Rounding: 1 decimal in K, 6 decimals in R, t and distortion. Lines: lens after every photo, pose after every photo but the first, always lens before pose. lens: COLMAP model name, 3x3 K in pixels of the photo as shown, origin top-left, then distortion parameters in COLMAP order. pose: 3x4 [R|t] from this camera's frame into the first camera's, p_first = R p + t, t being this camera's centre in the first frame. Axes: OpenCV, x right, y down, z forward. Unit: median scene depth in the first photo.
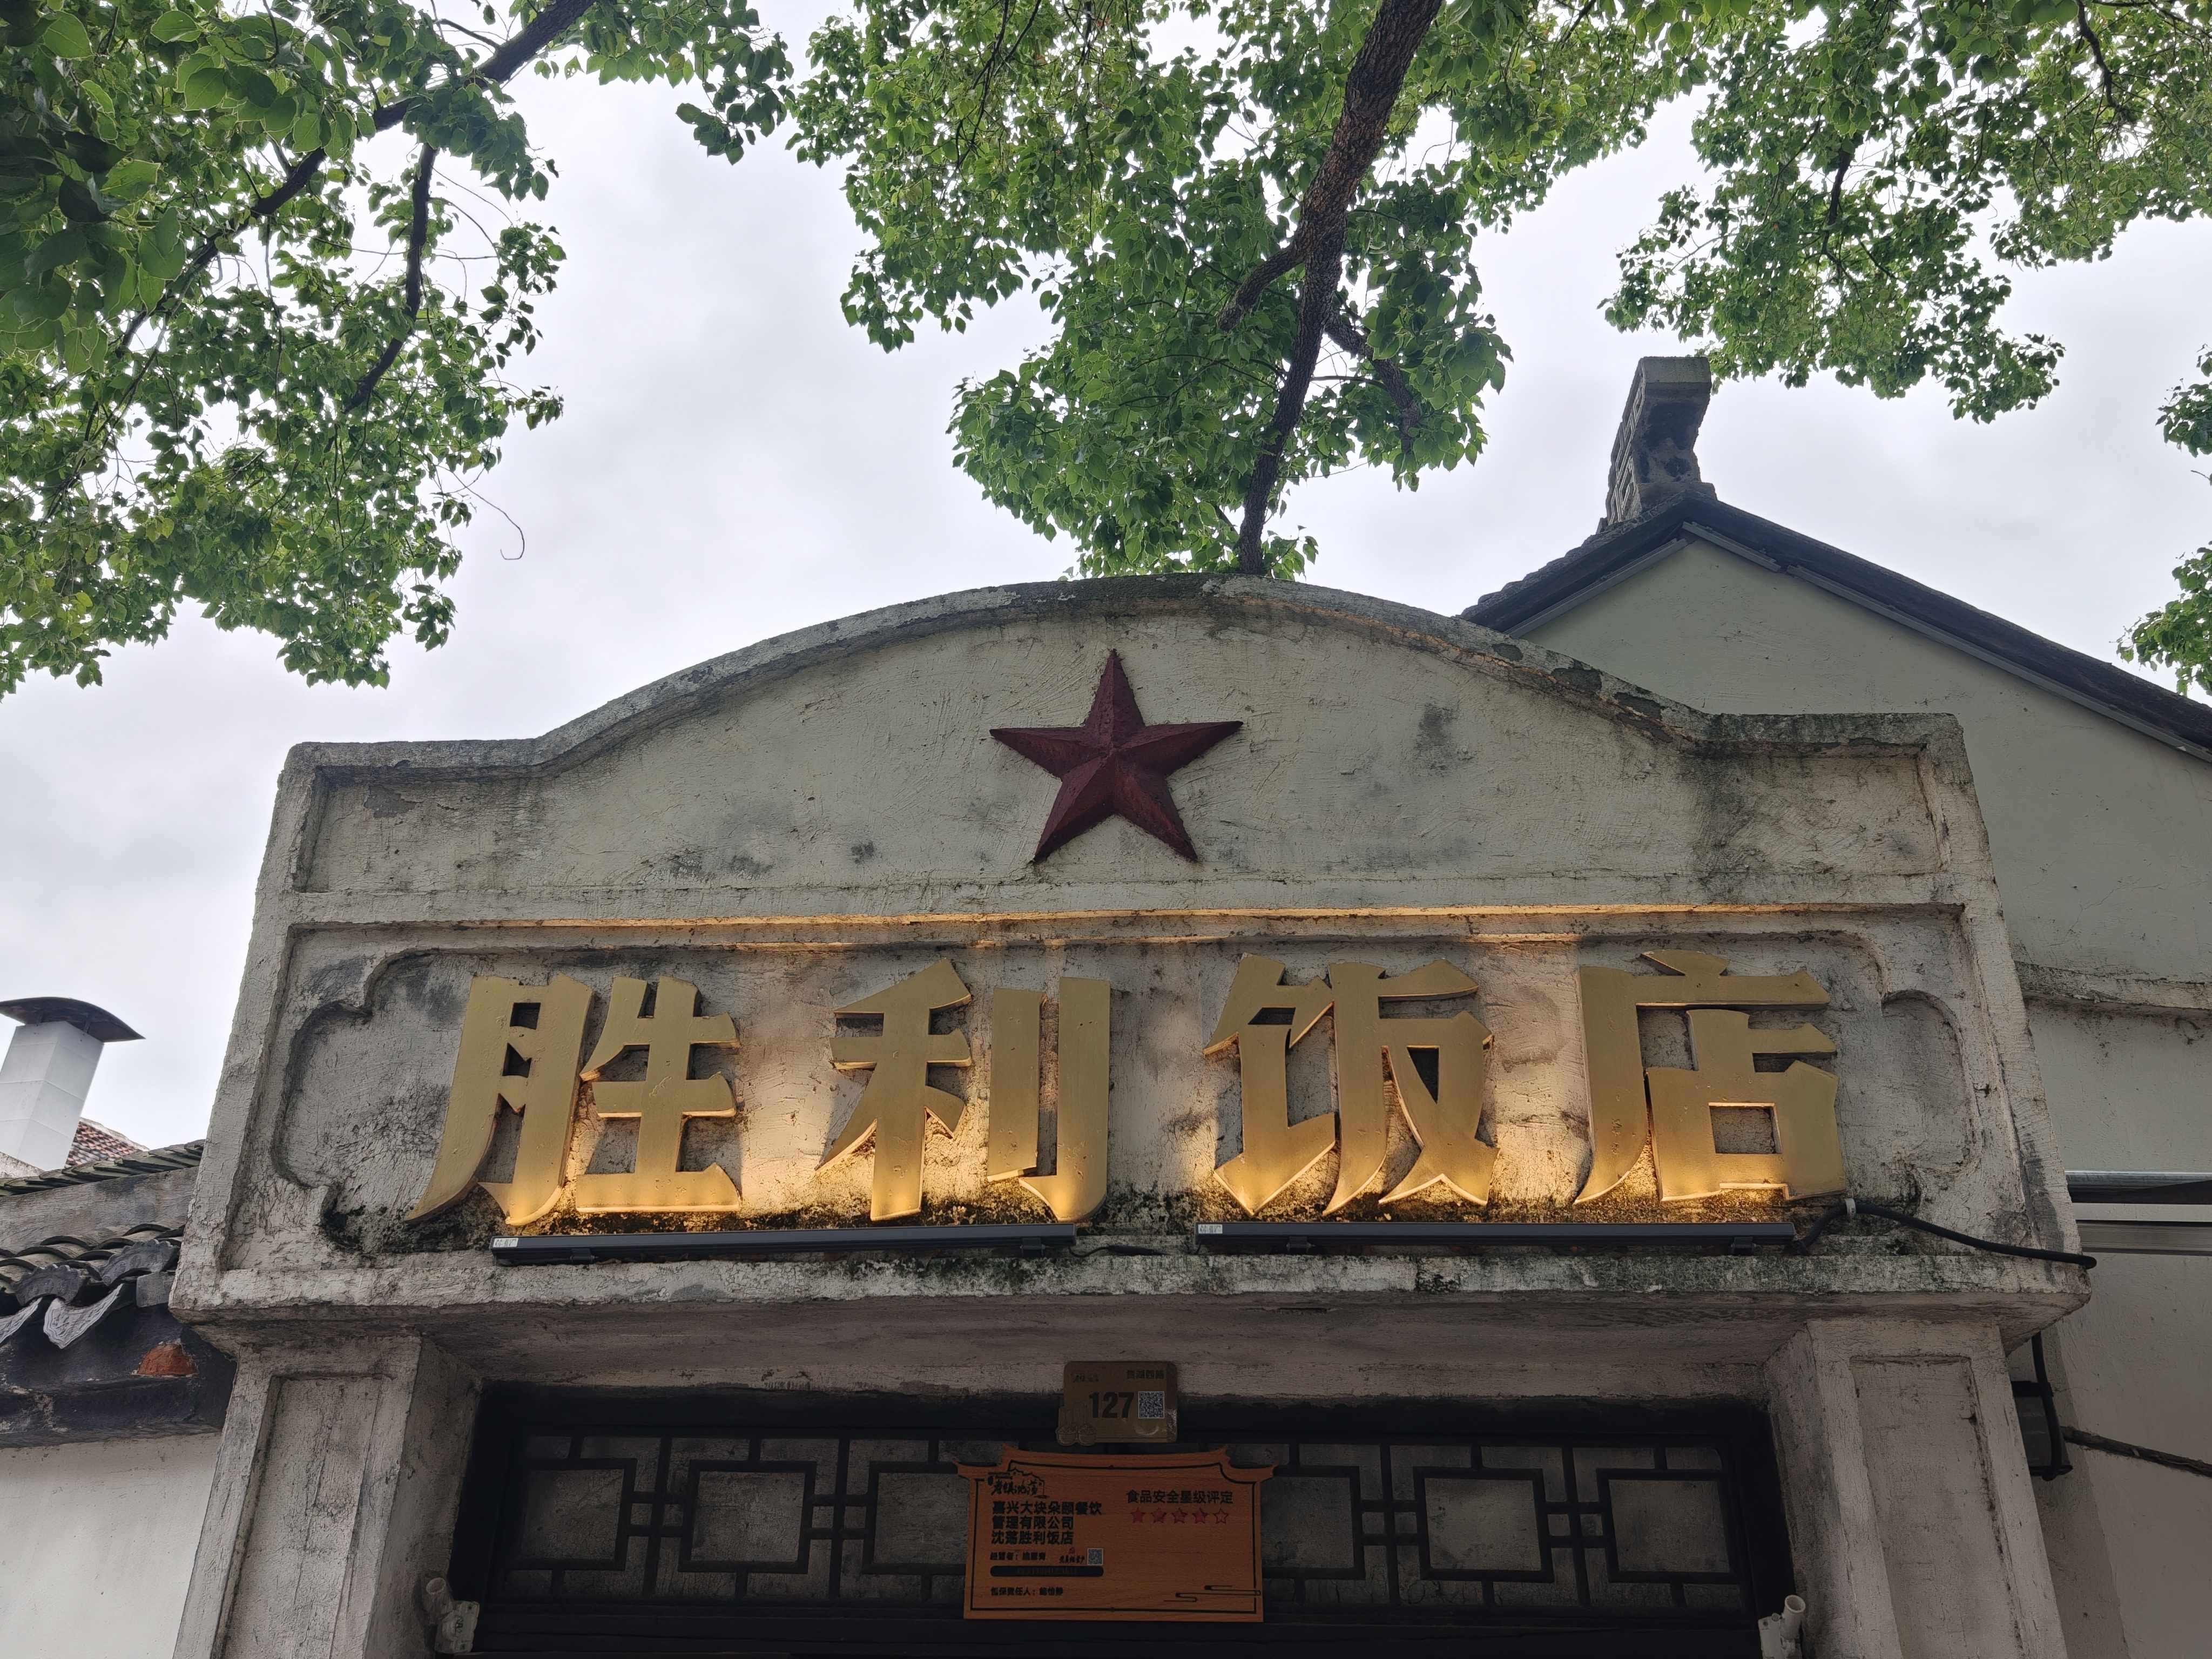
lens RADIAL K [[1925.8, 0, 1106.0], [0, 1925.8, 829.5], [0, 0, 1]] dist [0.054019, -0.004917]
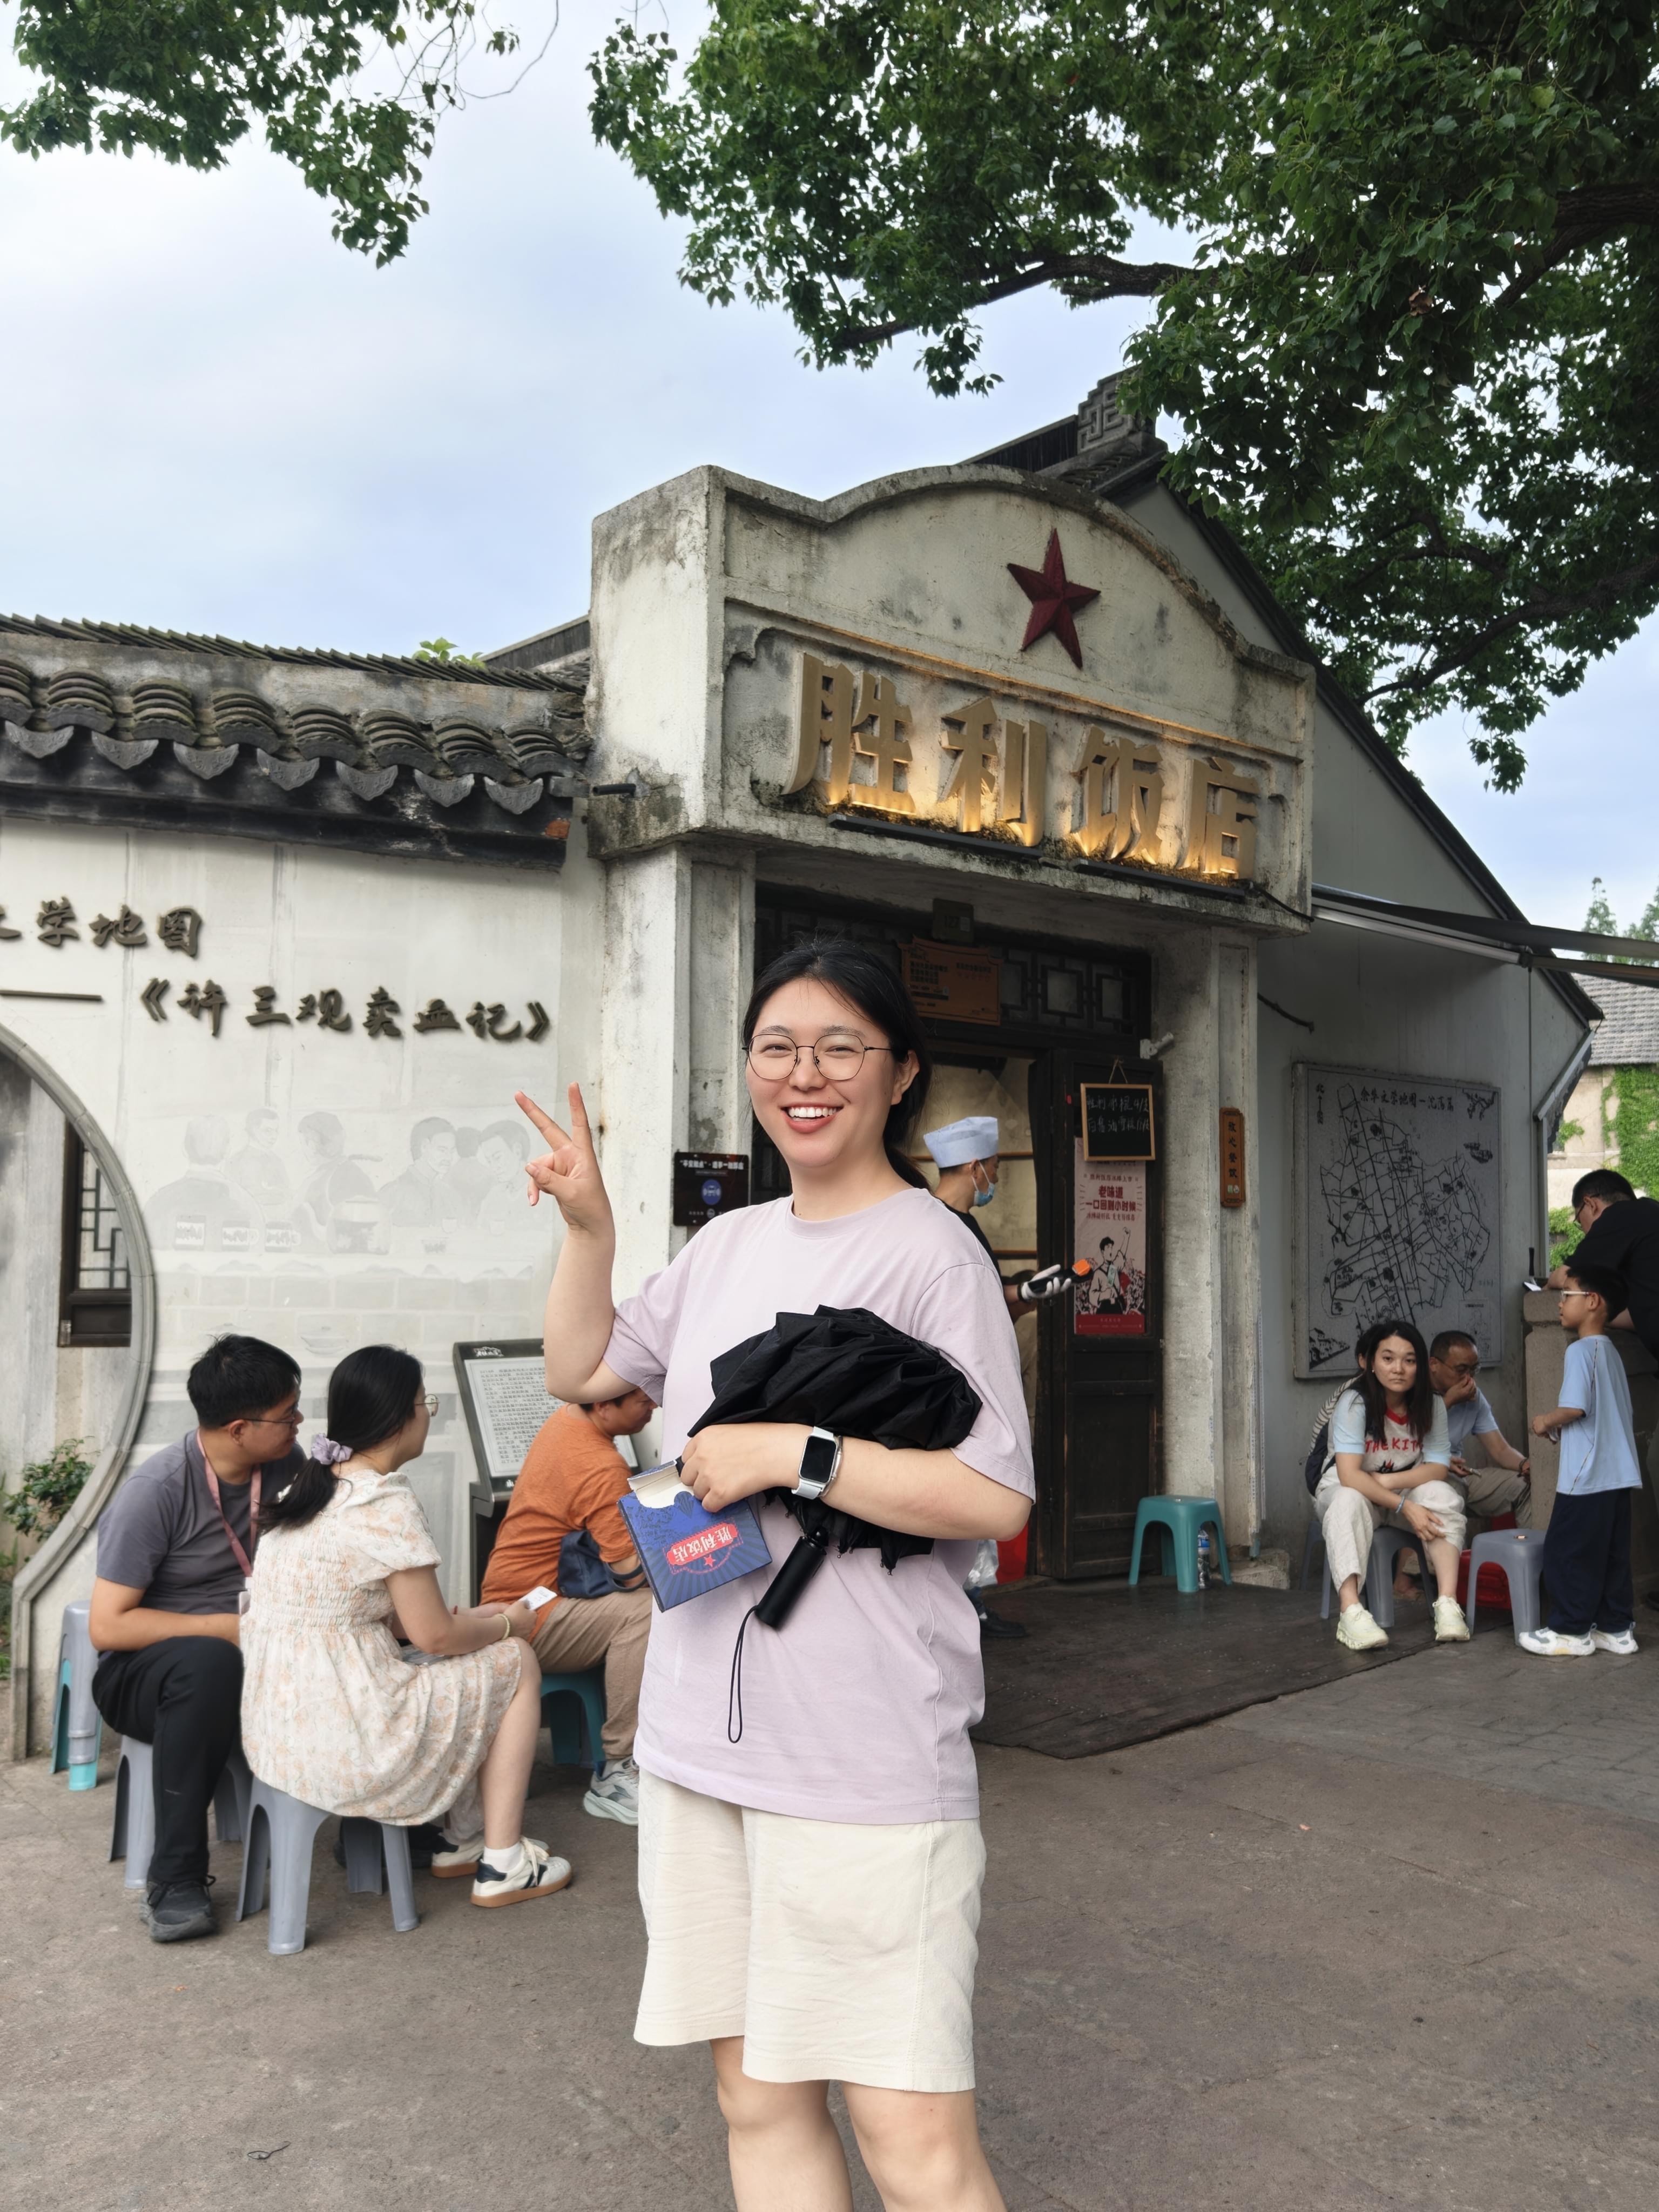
lens RADIAL K [[2000.9, 0, 829.5], [0, 2000.9, 1106.0], [0, 0, 1]] dist [0.115621, -0.000848]
pose [[0.715036, 0.047148, 0.697496, -1.574126], [-0.338184, 0.896542, 0.286085, -0.085765], [-0.611846, -0.440443, 0.657004, -0.383475]]
